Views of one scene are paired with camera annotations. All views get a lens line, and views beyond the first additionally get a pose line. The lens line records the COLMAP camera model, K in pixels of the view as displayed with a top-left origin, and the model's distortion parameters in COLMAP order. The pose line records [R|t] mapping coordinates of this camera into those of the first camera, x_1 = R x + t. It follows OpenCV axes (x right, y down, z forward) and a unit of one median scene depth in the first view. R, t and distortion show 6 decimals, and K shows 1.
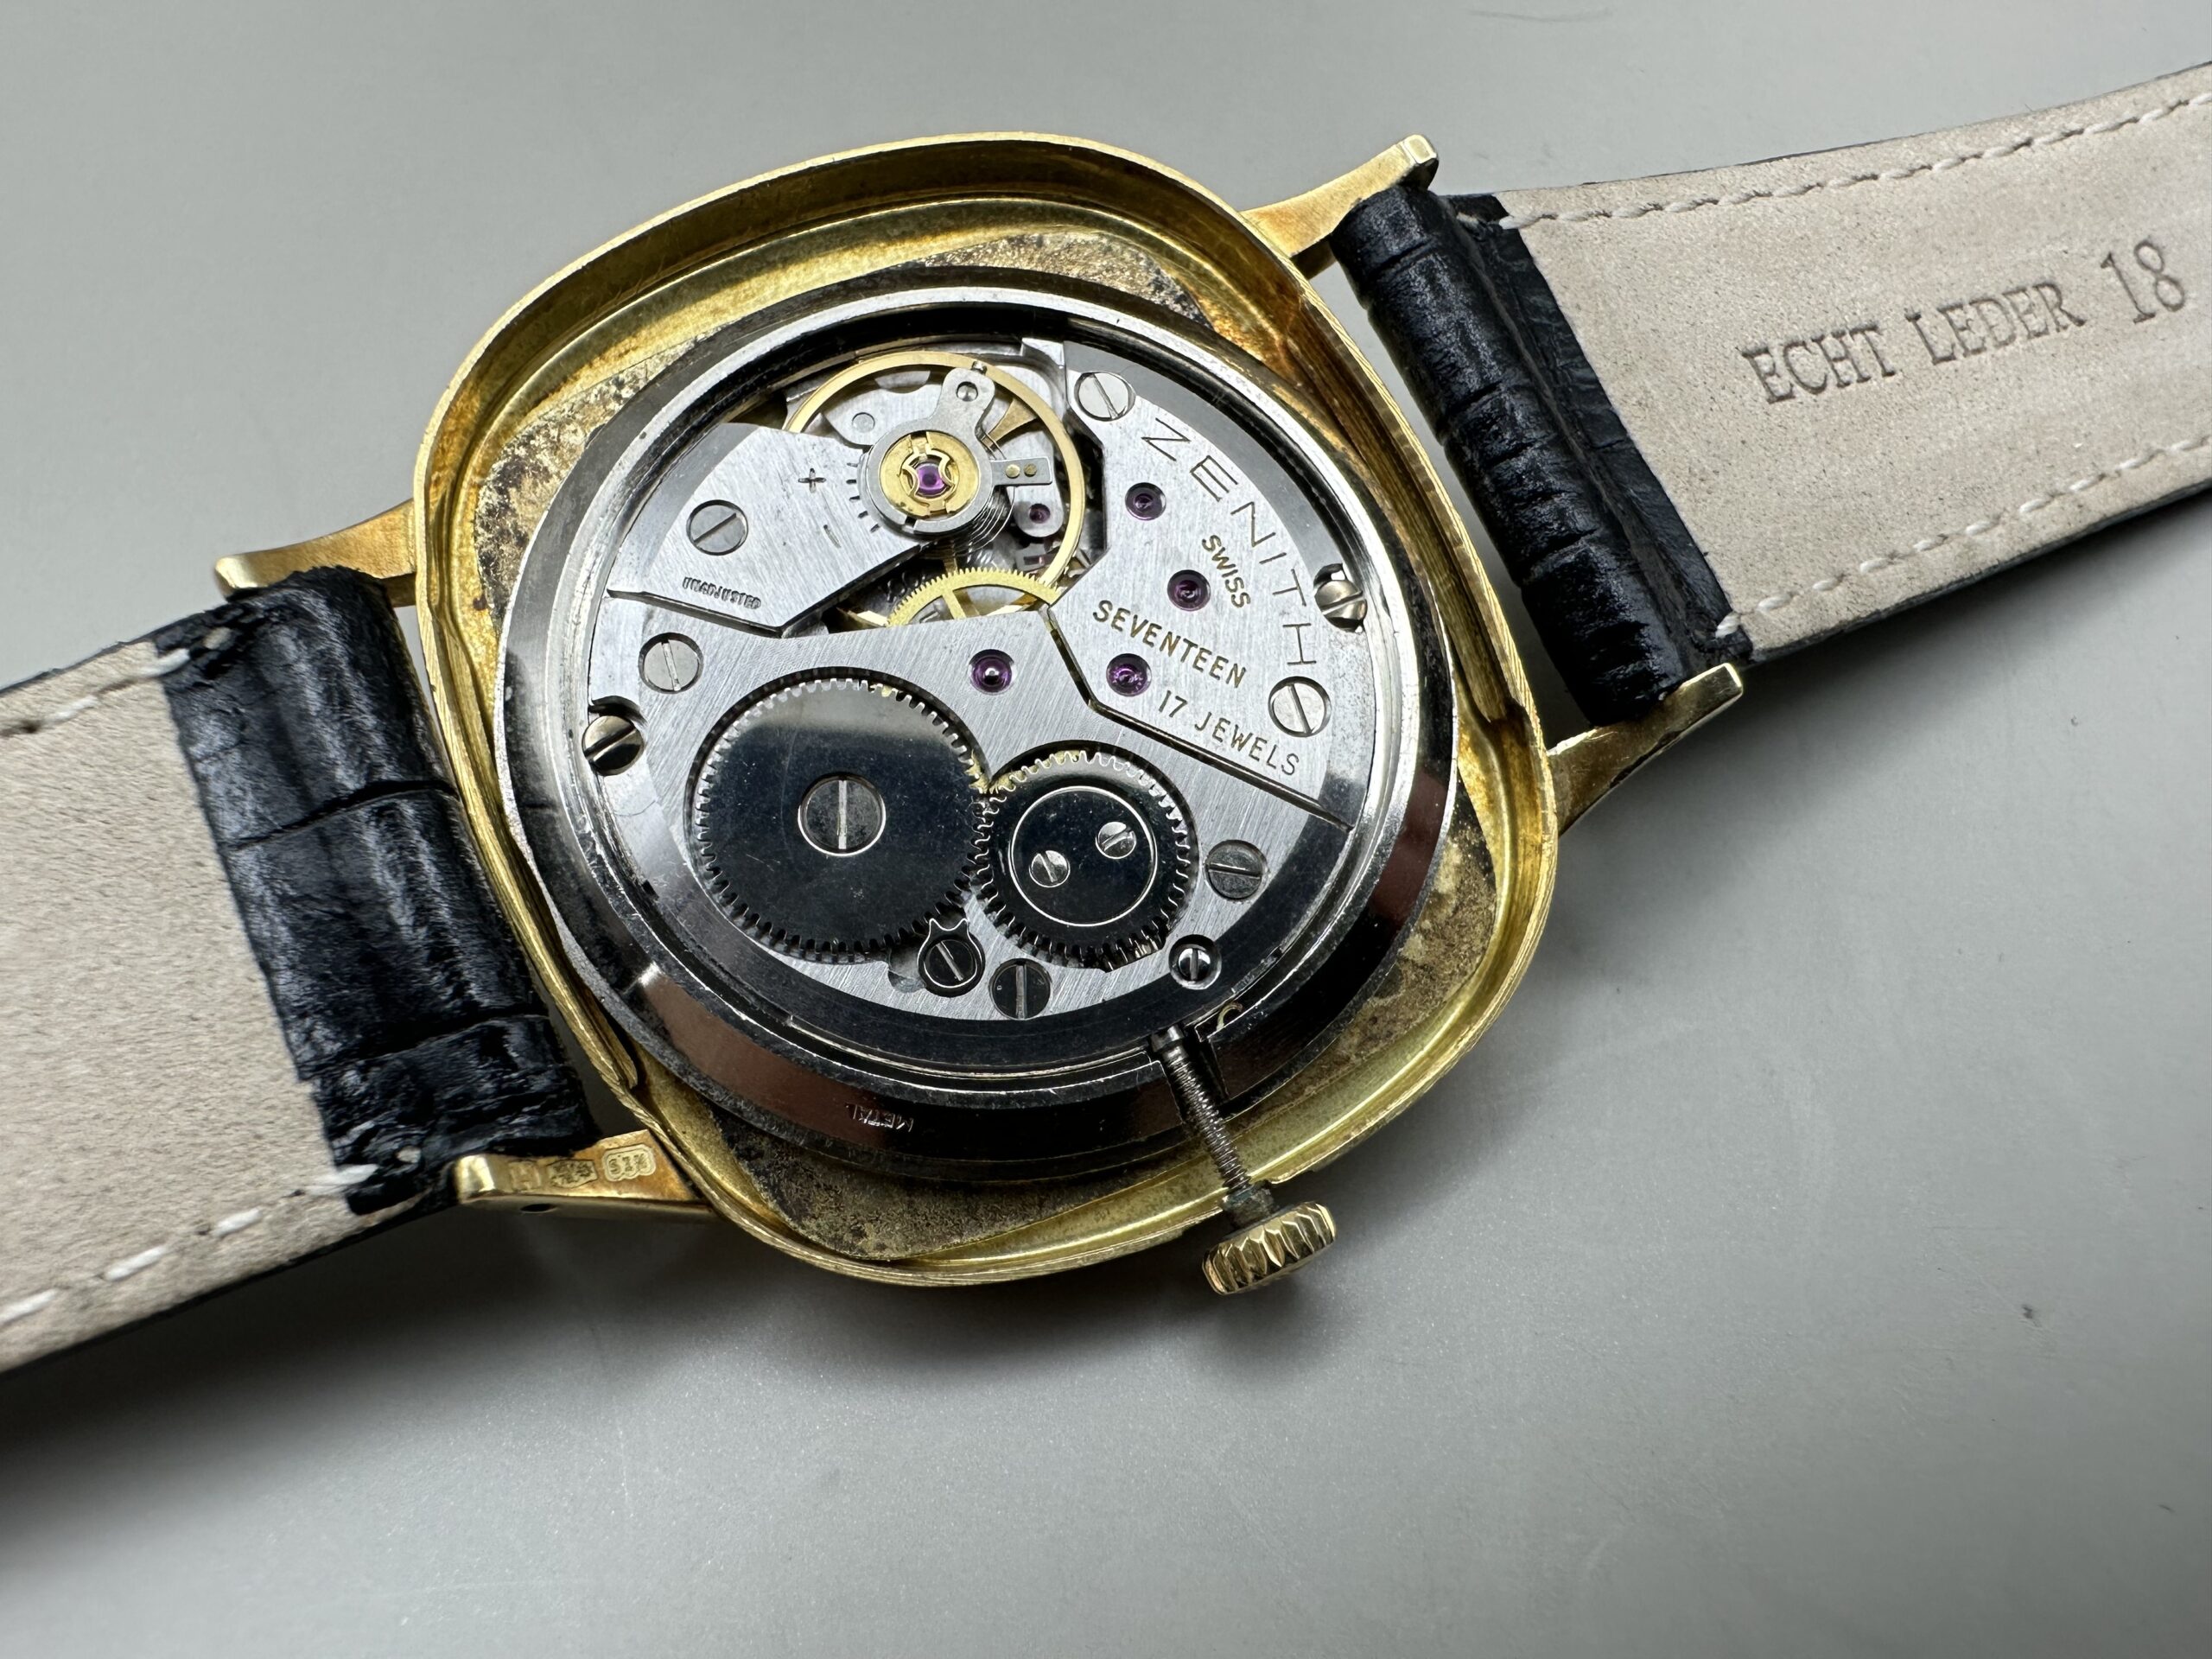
lens RADIAL K [[1598.9, 0, 1106.0], [0, 1598.9, 829.5], [0, 0, 1]] dist [-0.039833, 0.009267]
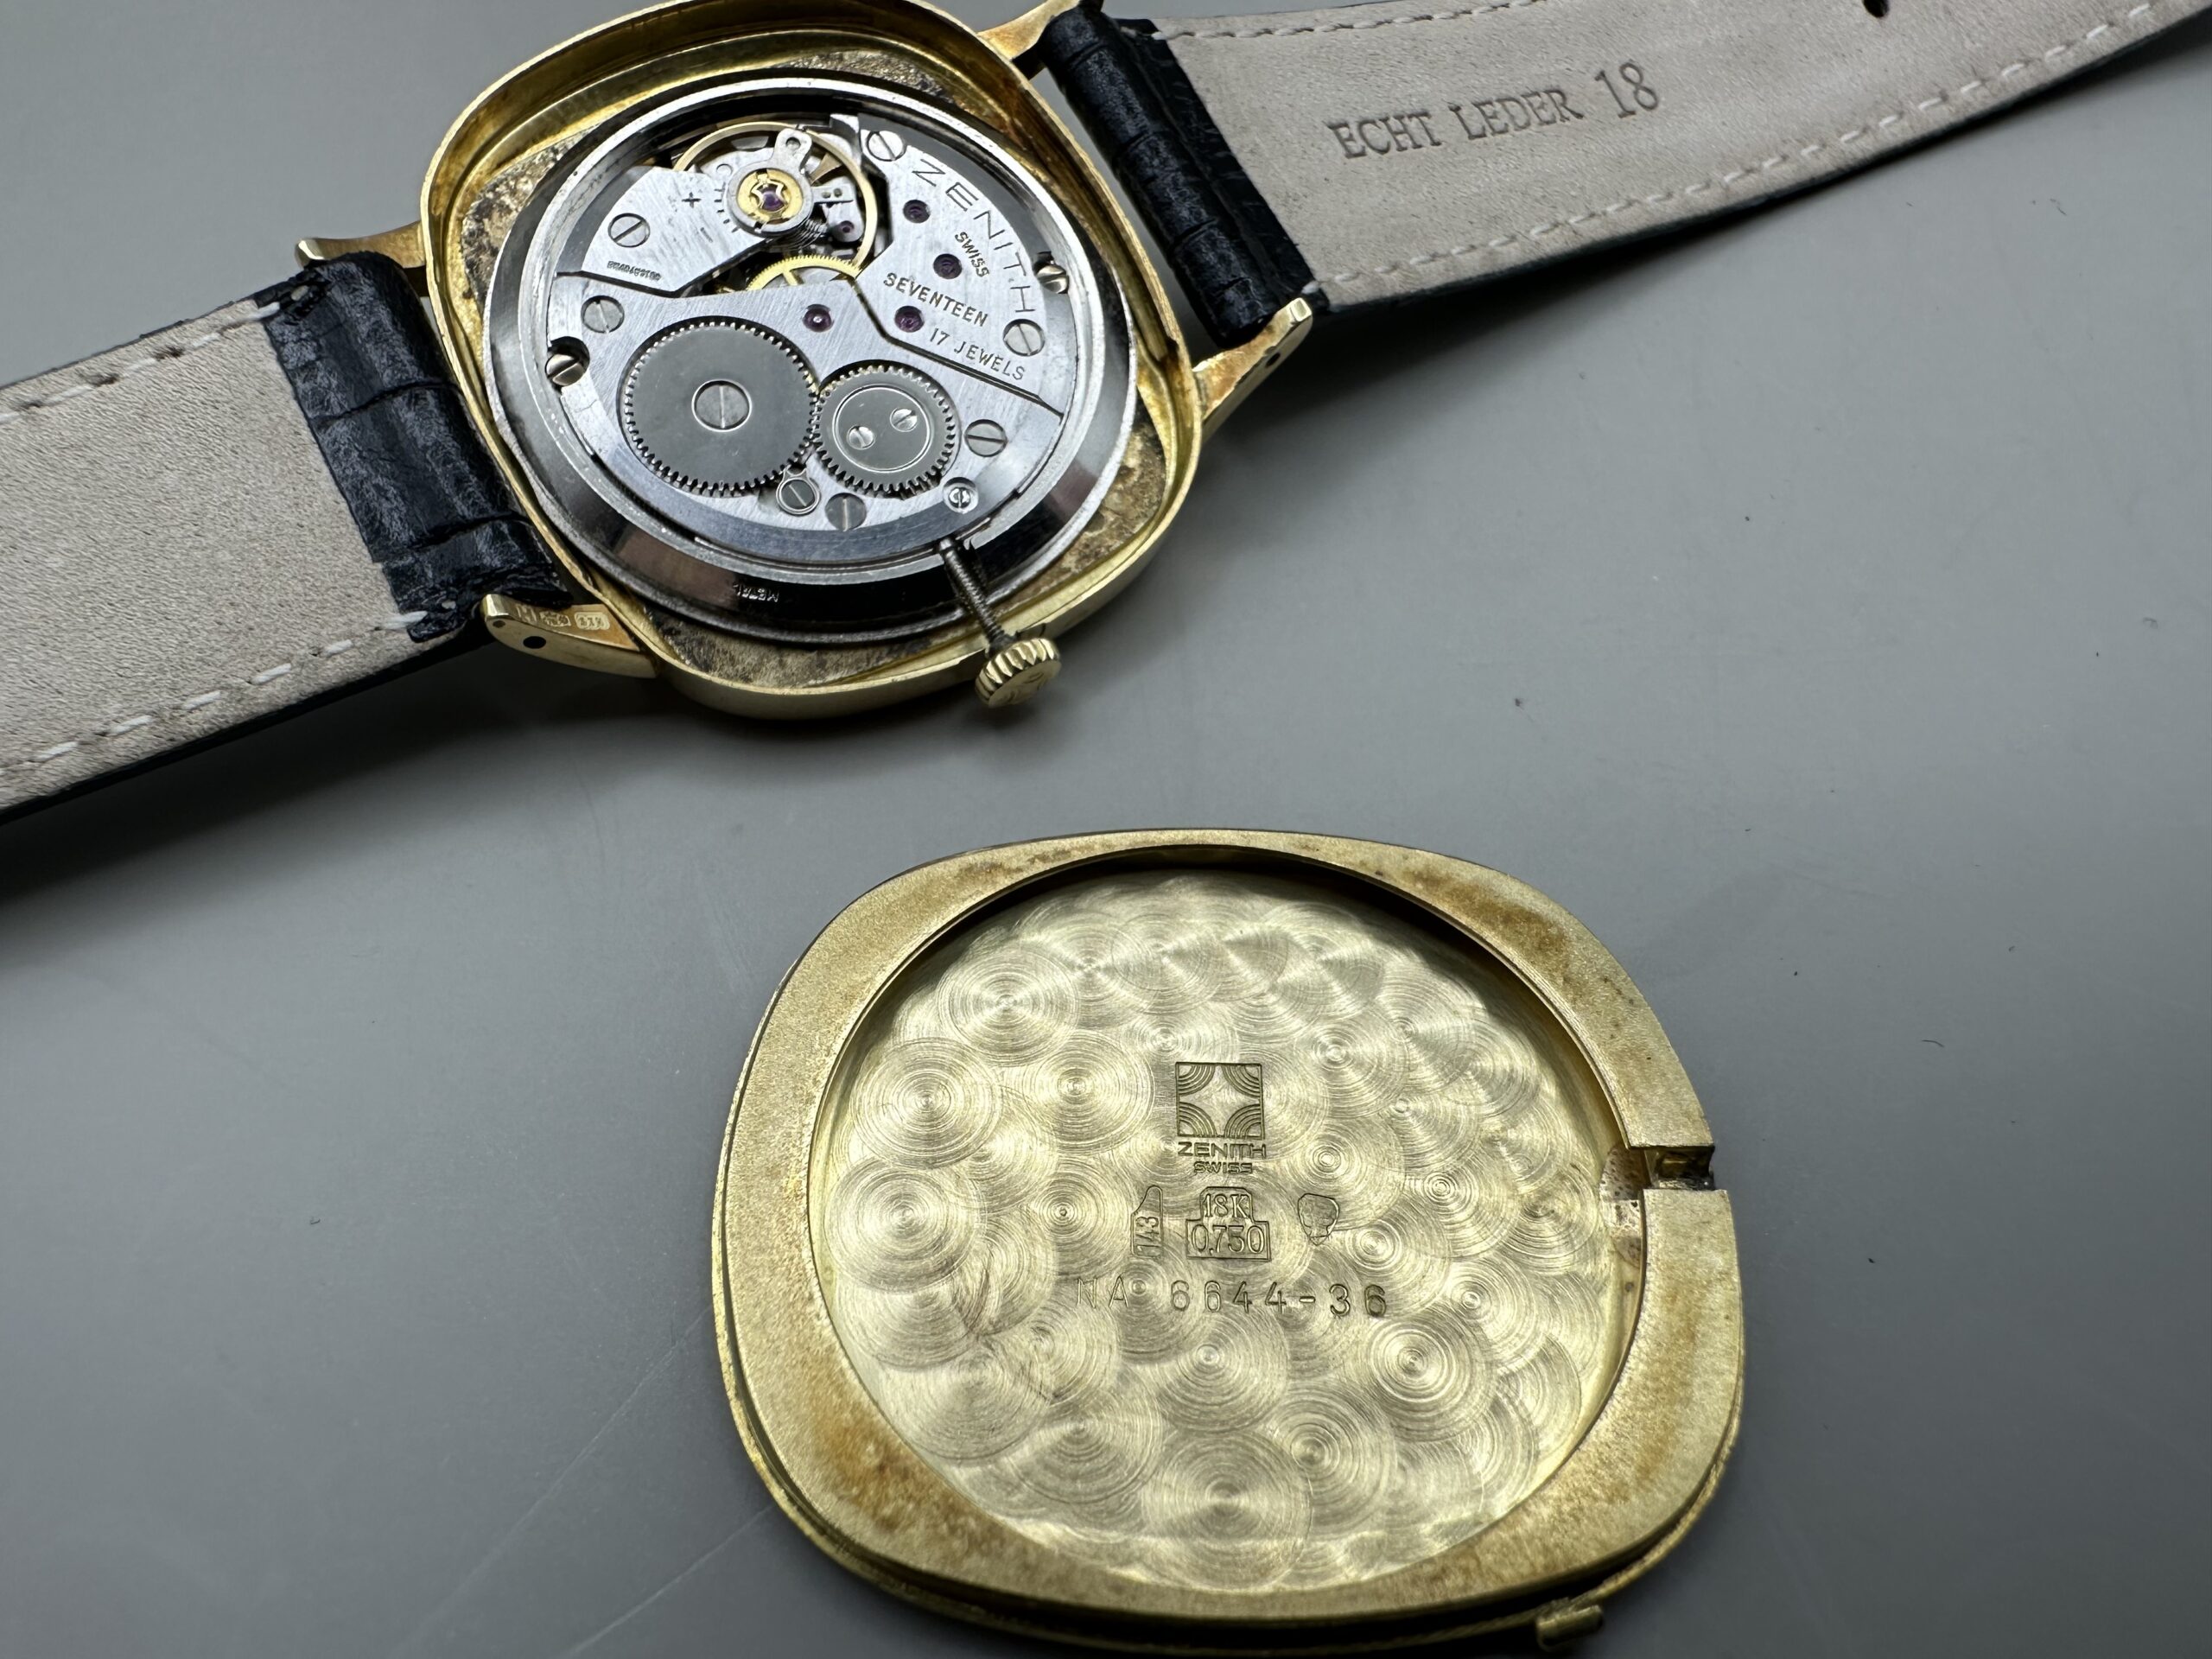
lens RADIAL K [[1536.9, 0, 1106.0], [0, 1536.9, 829.5], [0, 0, 1]] dist [-0.035758, 0.001485]
pose [[0.996015, -0.056260, 0.069204, 0.070011], [0.056810, 0.998367, -0.006012, 0.393246], [-0.068753, 0.009919, 0.997584, -0.440799]]
